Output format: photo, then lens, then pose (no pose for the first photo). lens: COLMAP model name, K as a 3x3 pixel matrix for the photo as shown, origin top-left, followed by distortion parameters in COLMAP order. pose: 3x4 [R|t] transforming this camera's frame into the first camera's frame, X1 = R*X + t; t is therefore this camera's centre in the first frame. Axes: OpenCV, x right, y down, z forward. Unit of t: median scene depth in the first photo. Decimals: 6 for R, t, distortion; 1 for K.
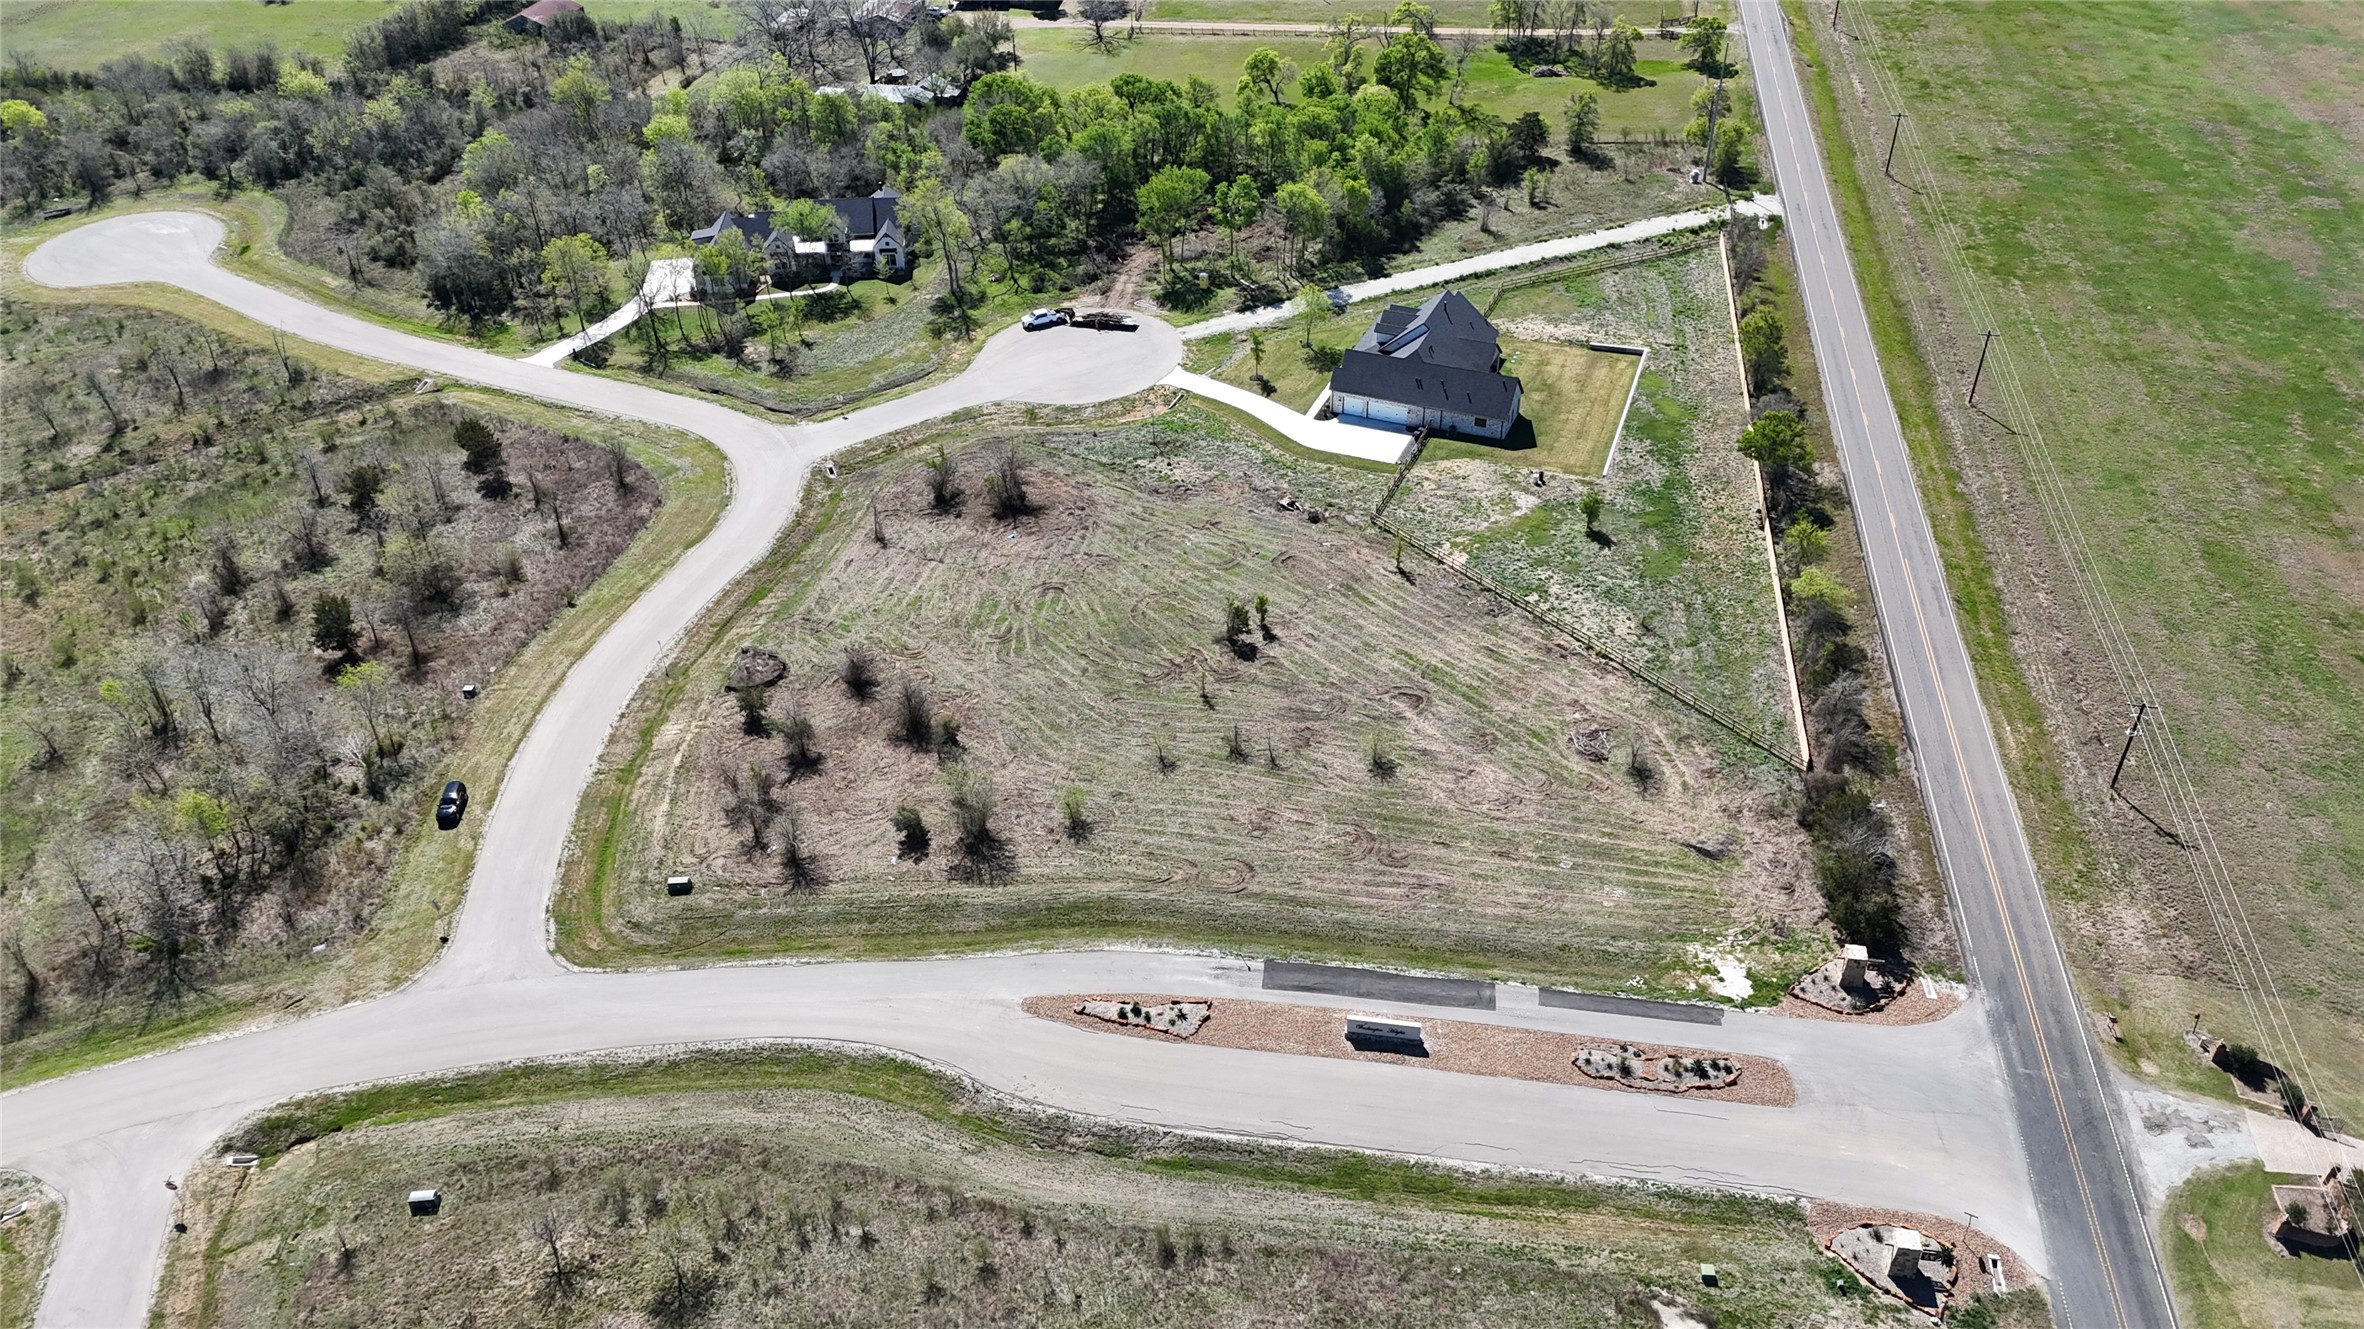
lens RADIAL K [[1721.0, 0, 1178.3], [0, 1721.0, 675.1], [0, 0, 1]] dist [0.080904, -0.076615]
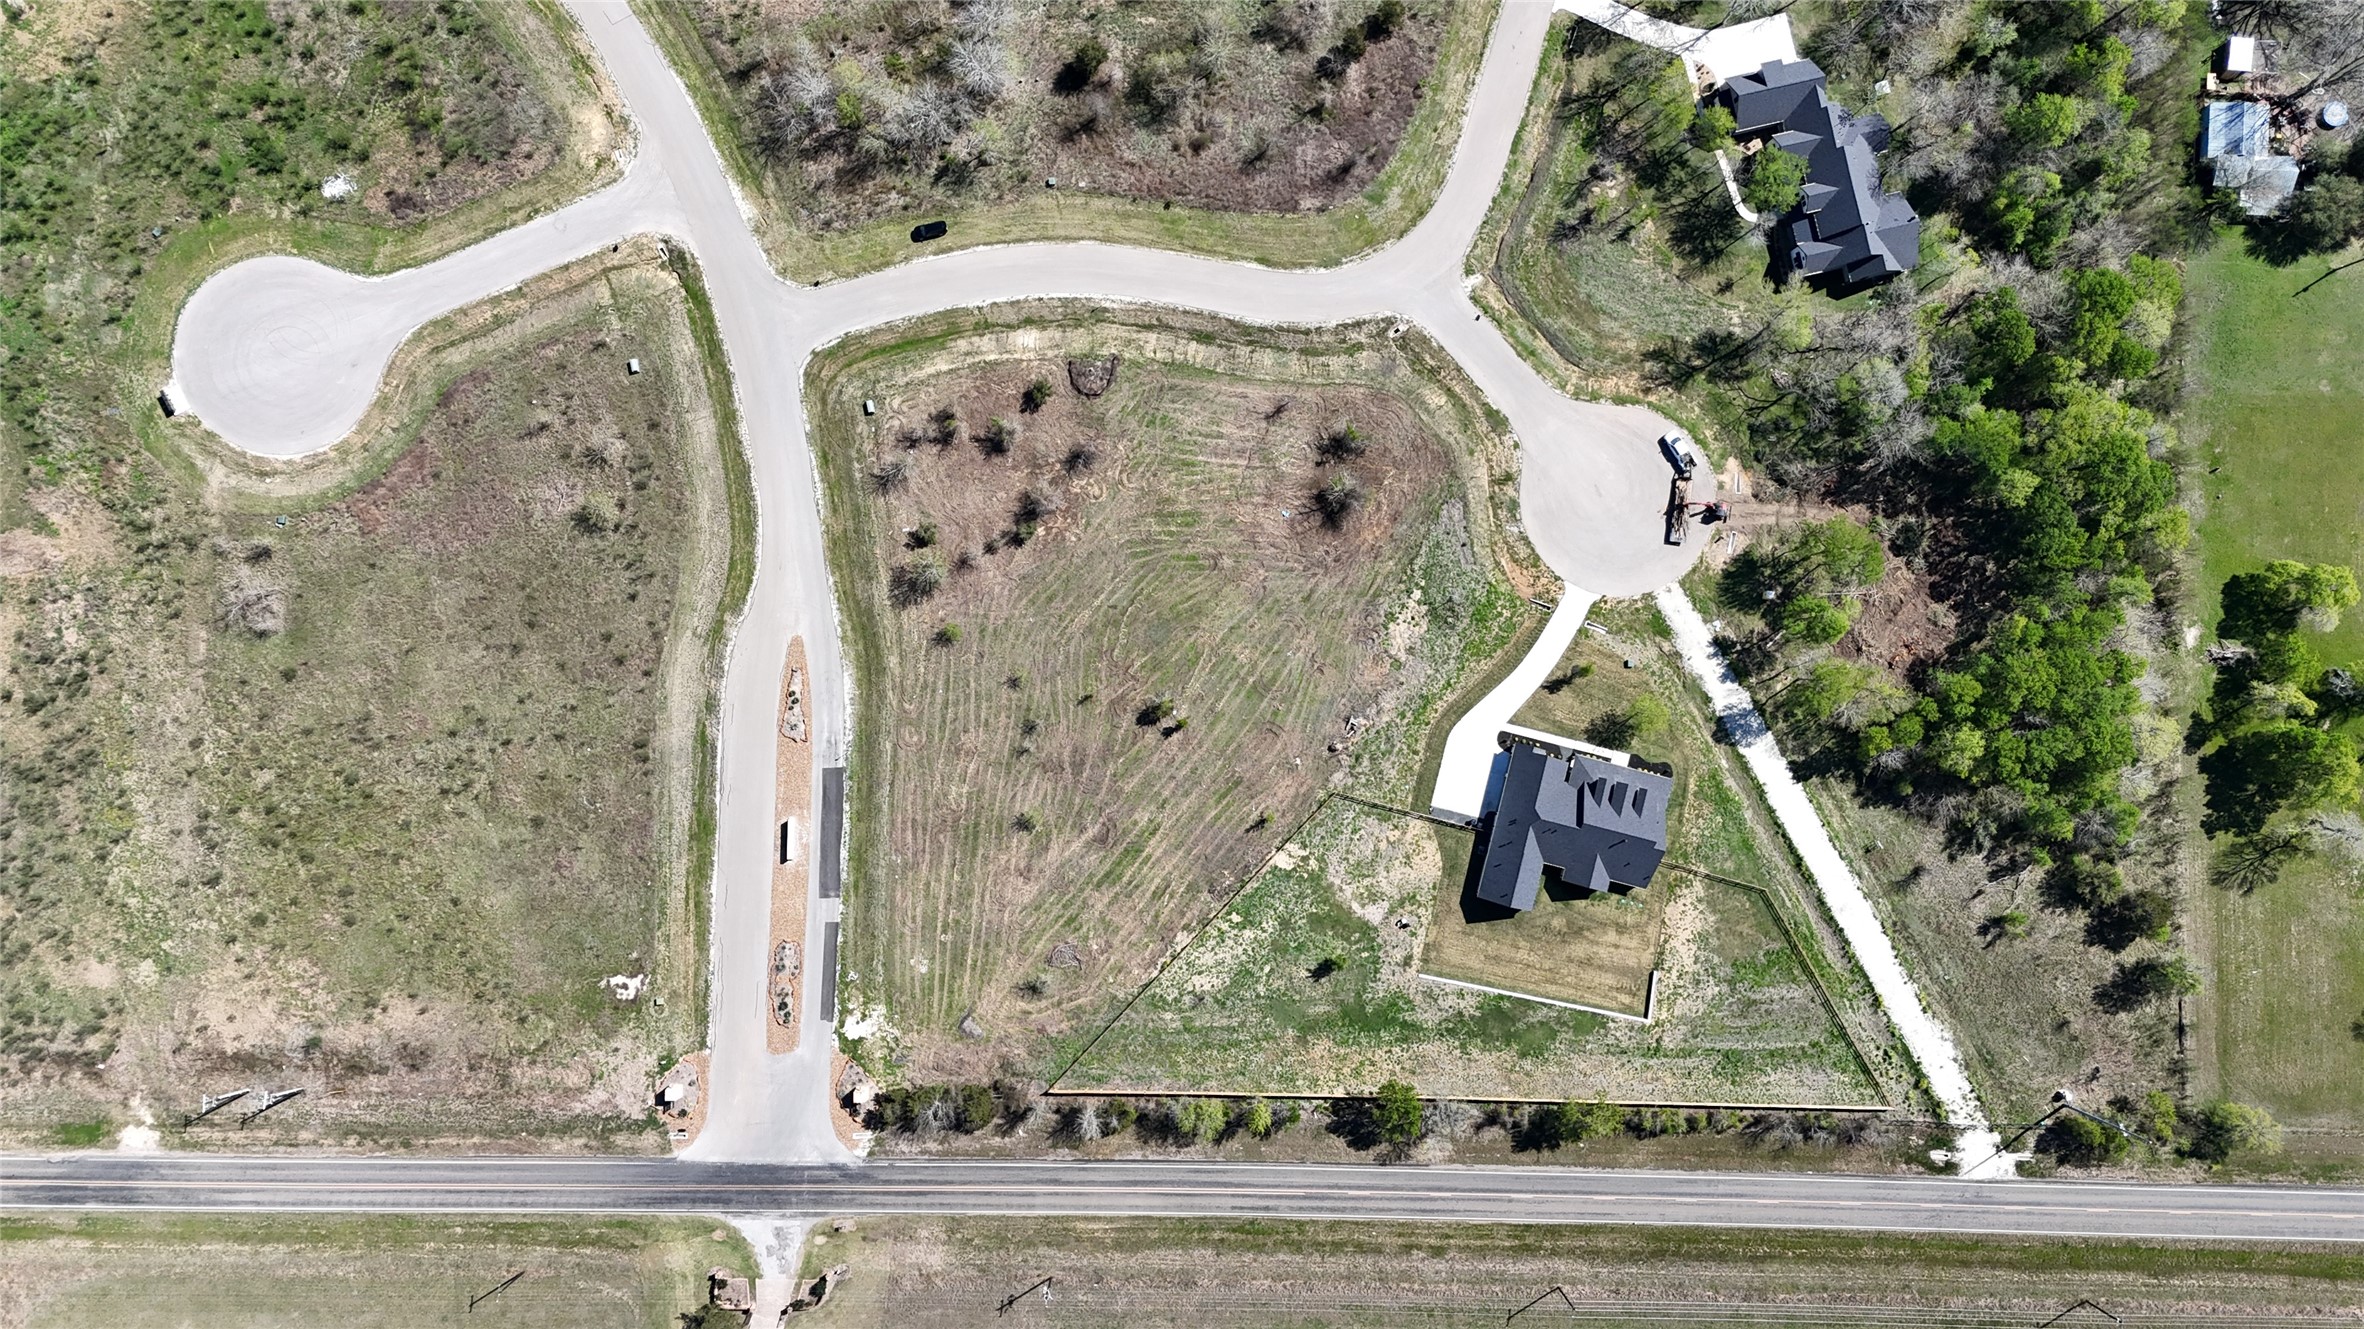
lens RADIAL K [[1721.0, 0, 1202.7], [0, 1721.0, 663.7], [0, 0, 1]] dist [0.080904, -0.076615]
pose [[0.157653, 0.987446, -0.009835, 0.017140], [-0.613714, 0.105777, 0.782411, -1.154875], [0.773628, -0.117314, 0.622685, 0.164774]]
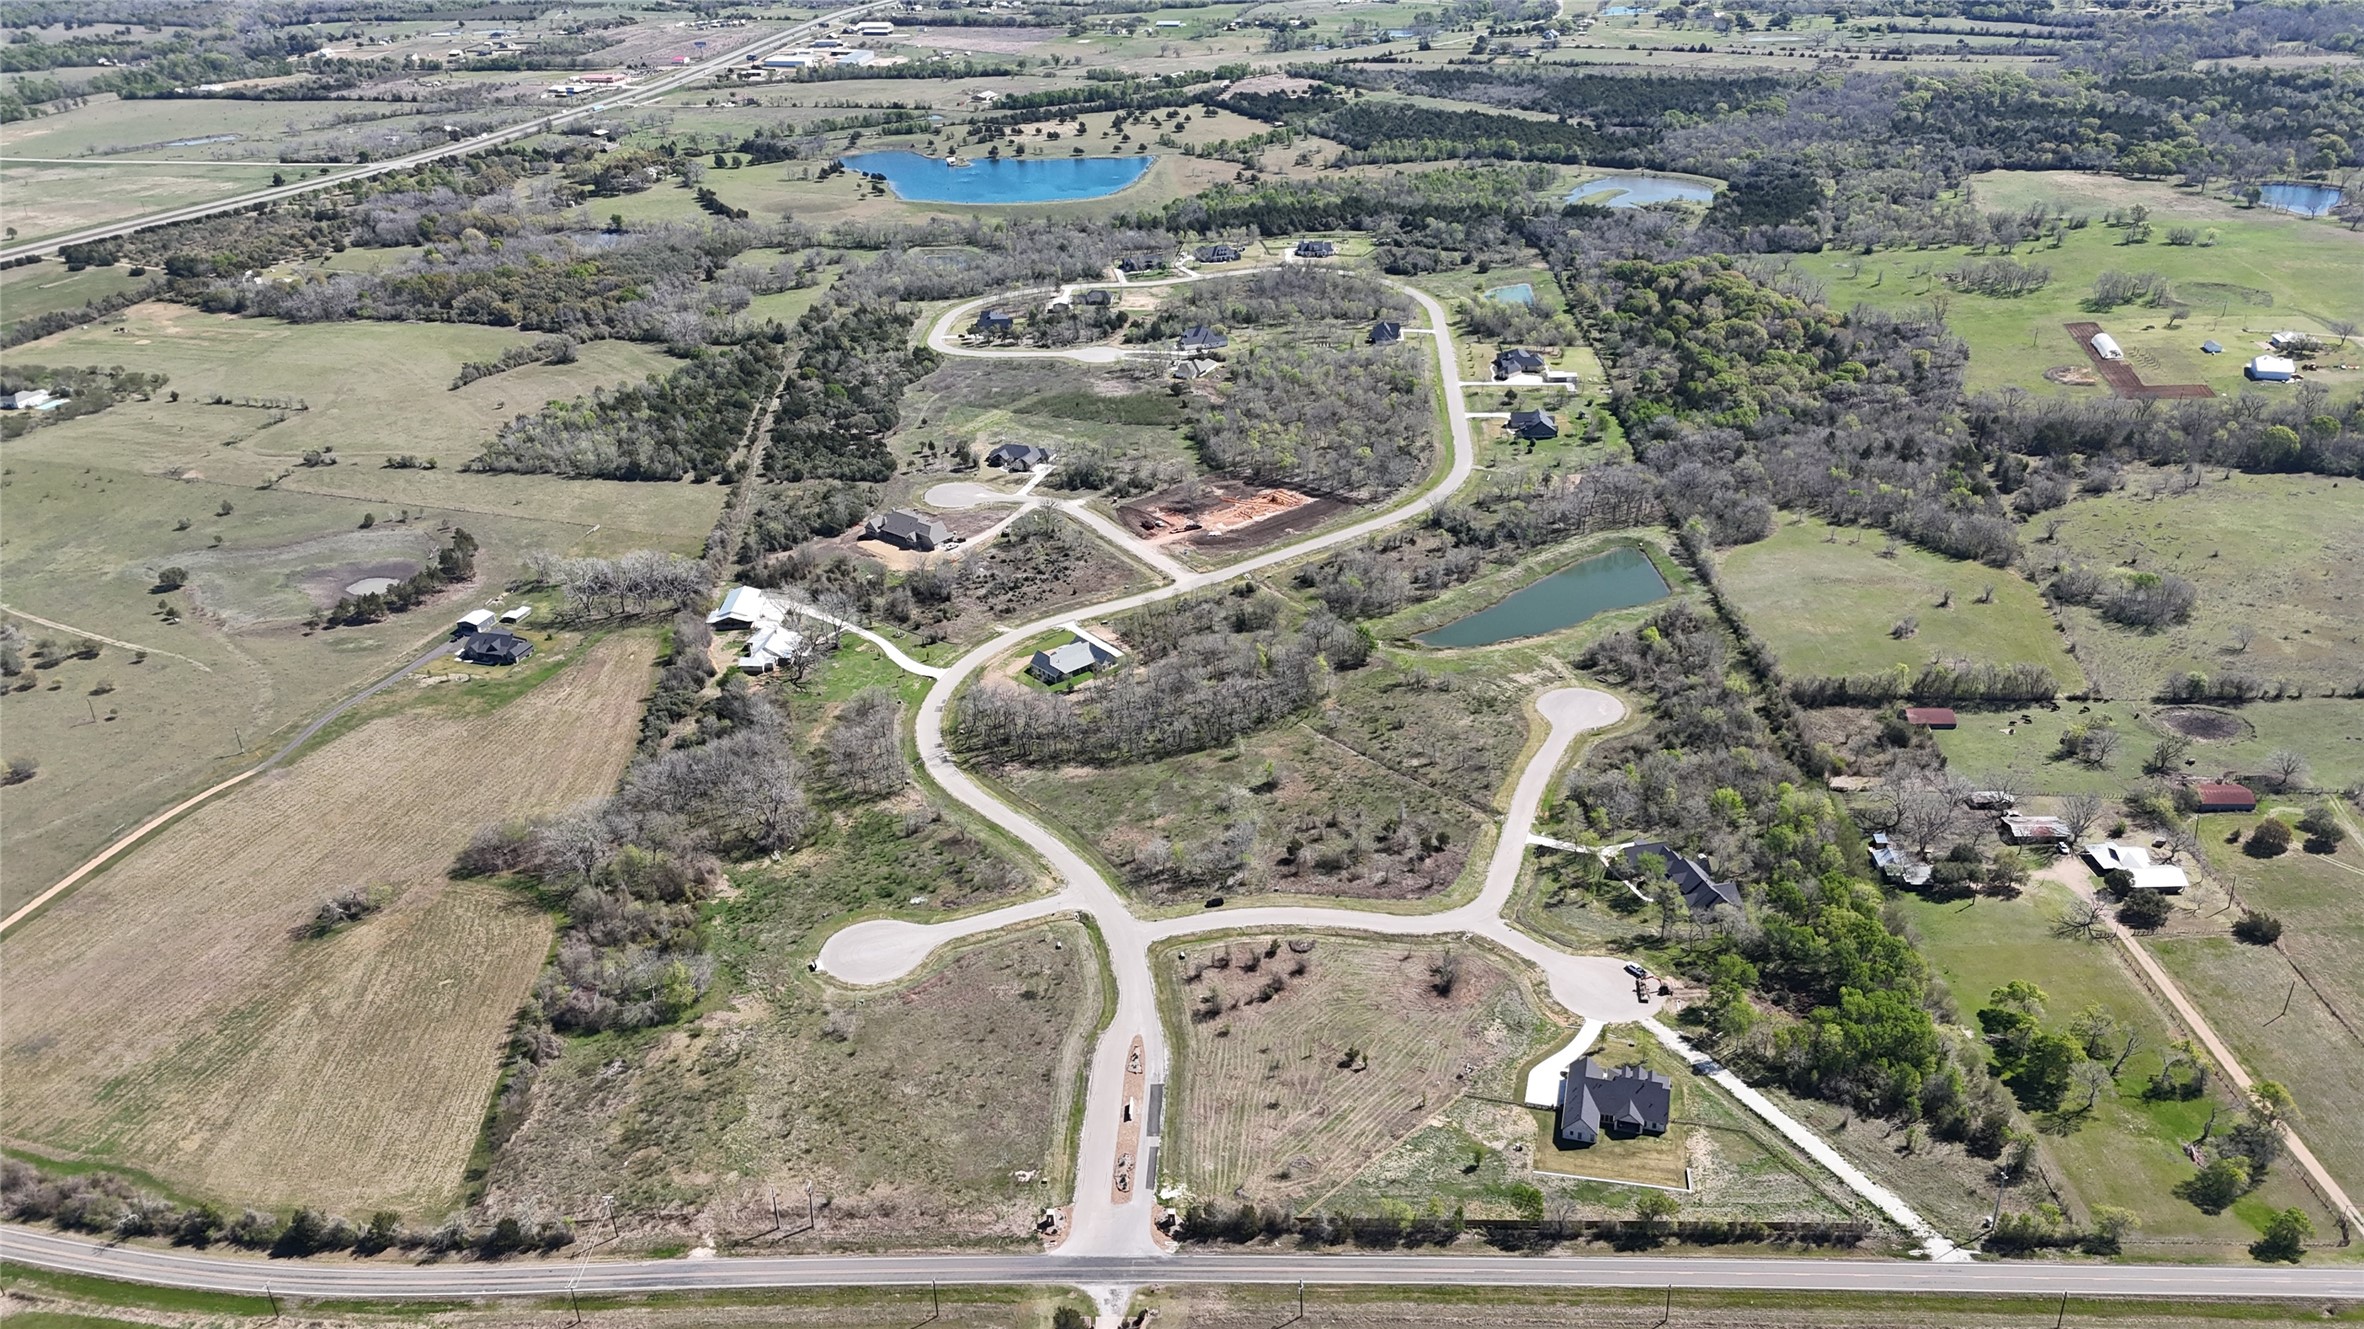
lens RADIAL K [[1721.0, 0, 1189.7], [0, 1721.0, 664.2], [0, 0, 1]] dist [0.080904, -0.076615]
pose [[0.139042, 0.454920, -0.879611, 1.847418], [-0.572103, 0.761916, 0.303616, -1.031701], [0.808310, 0.461012, 0.366200, -0.287155]]
